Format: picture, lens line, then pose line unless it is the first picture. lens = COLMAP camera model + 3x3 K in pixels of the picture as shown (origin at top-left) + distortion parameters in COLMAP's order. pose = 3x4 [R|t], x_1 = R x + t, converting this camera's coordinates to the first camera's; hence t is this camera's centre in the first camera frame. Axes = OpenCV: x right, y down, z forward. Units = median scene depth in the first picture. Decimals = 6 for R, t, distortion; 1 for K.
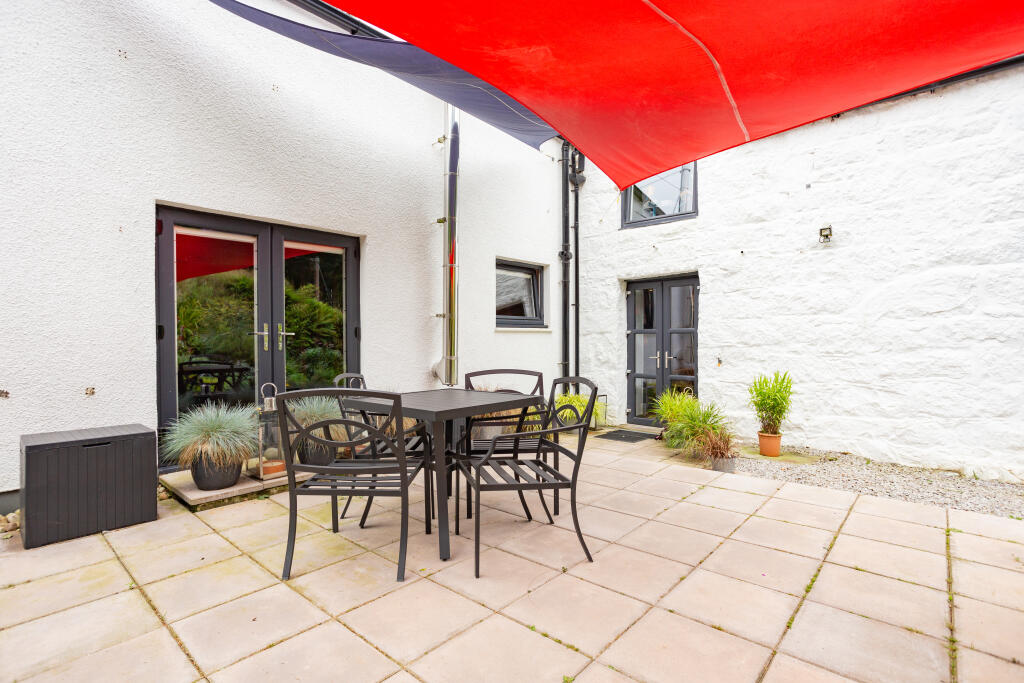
lens RADIAL K [[492.2, 0, 512.0], [0, 492.2, 341.5], [0, 0, 1]] dist [0.002091, 0.000537]
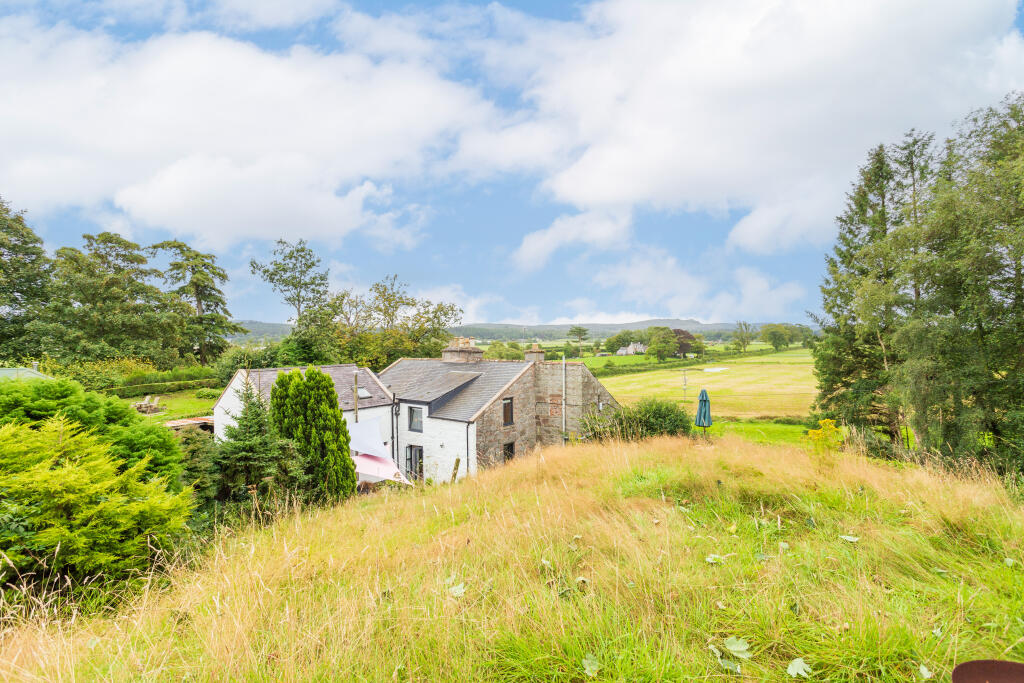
lens RADIAL K [[516.0, 0, 512.0], [0, 516.0, 341.5], [0, 0, 1]] dist [-0.024281, 0.000762]
pose [[0.999016, -0.009127, 0.043397, 0.937219], [0.008373, 0.999811, 0.017519, -1.069584], [-0.043549, -0.017139, 0.998904, -3.170552]]
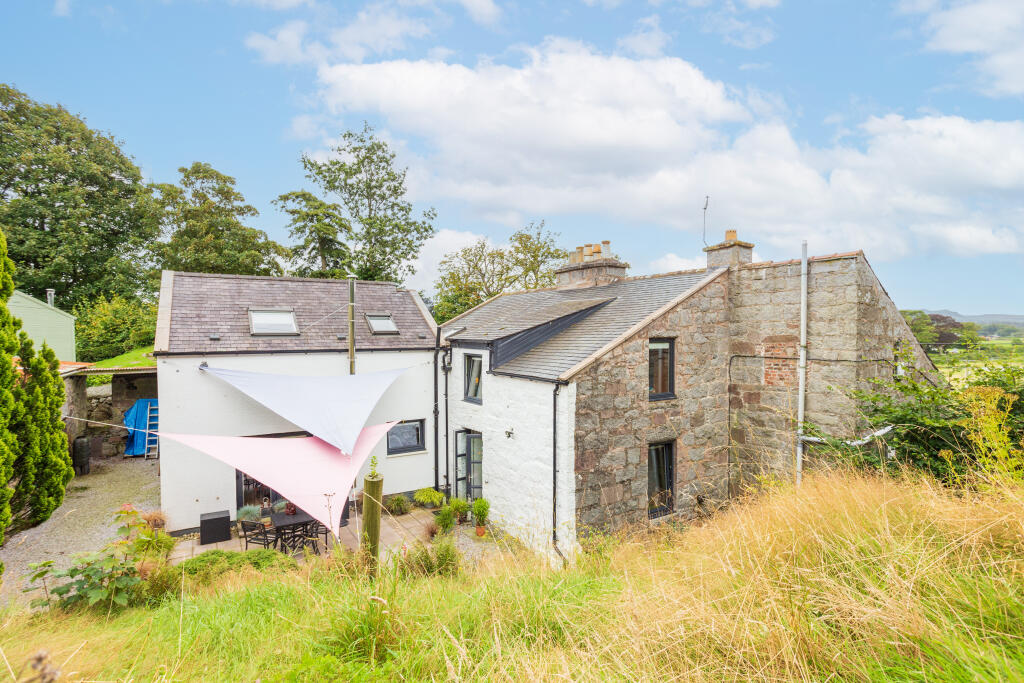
lens RADIAL K [[516.0, 0, 512.0], [0, 516.0, 341.5], [0, 0, 1]] dist [-0.024281, 0.000762]
pose [[0.950287, 0.009046, -0.311245, 1.144950], [-0.002265, 0.999752, 0.022139, -0.563197], [0.311368, -0.020333, 0.950072, -0.904087]]
